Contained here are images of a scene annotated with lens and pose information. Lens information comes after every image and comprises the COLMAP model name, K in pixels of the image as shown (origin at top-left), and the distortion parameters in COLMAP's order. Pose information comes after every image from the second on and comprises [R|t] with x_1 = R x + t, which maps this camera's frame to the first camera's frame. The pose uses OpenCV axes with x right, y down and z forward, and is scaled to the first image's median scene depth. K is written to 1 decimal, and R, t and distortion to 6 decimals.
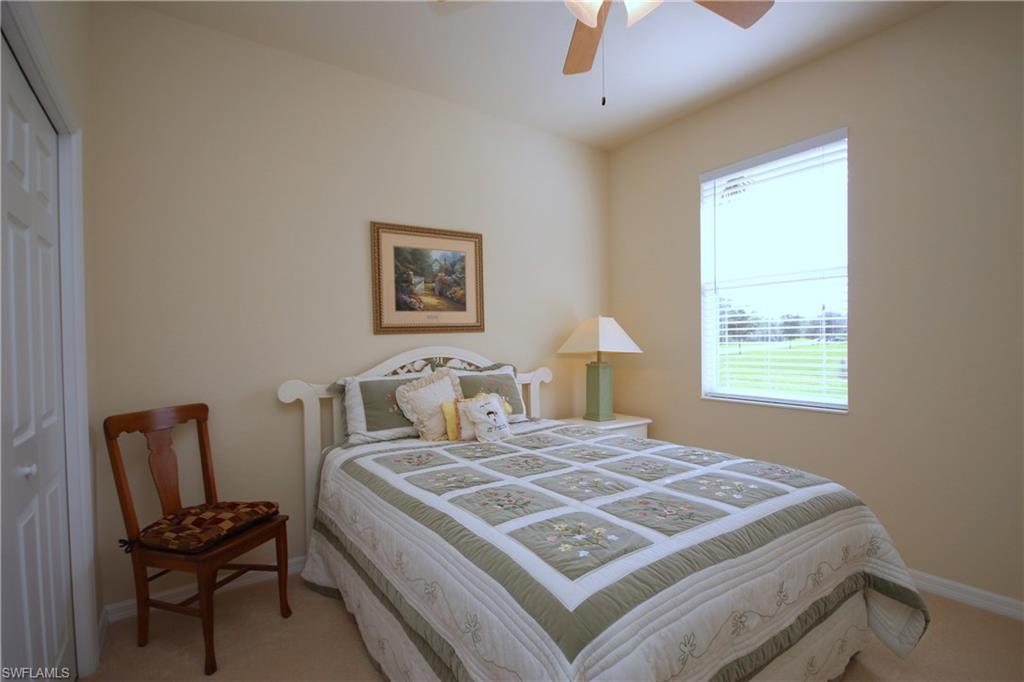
lens RADIAL K [[478.2, 0, 514.0], [0, 478.2, 345.8], [0, 0, 1]] dist [-0.000277, -0.000075]
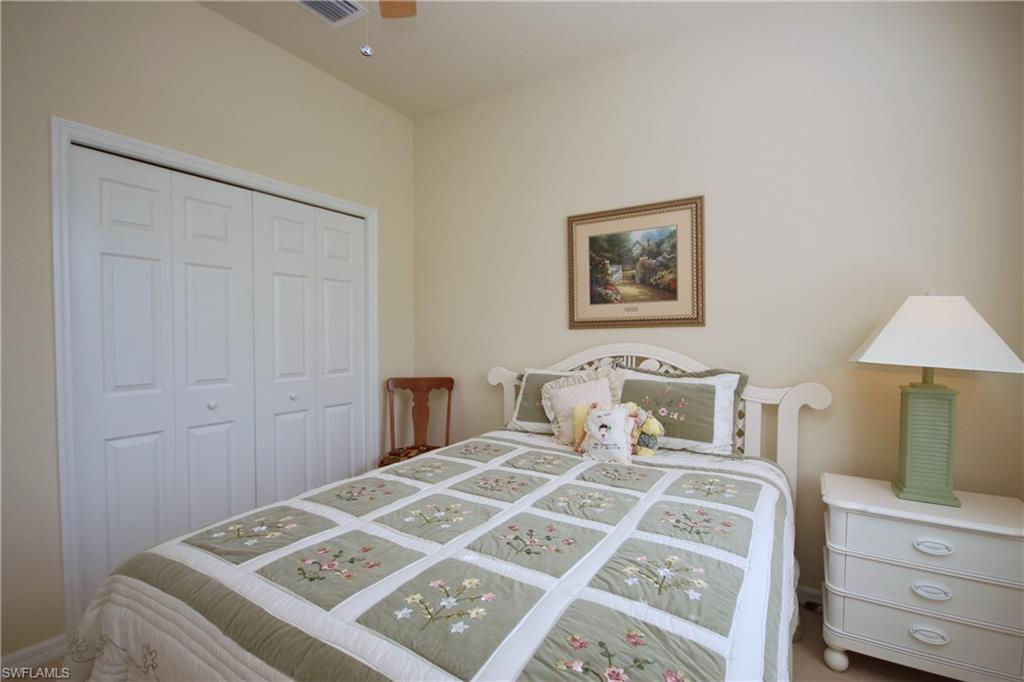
lens RADIAL K [[478.2, 0, 514.0], [0, 478.2, 345.8], [0, 0, 1]] dist [-0.000277, -0.000075]
pose [[0.397533, 0.038502, -0.916780, 0.550880], [-0.021678, 0.999234, 0.032565, -0.017850], [0.917332, 0.006928, 0.398063, 0.466043]]
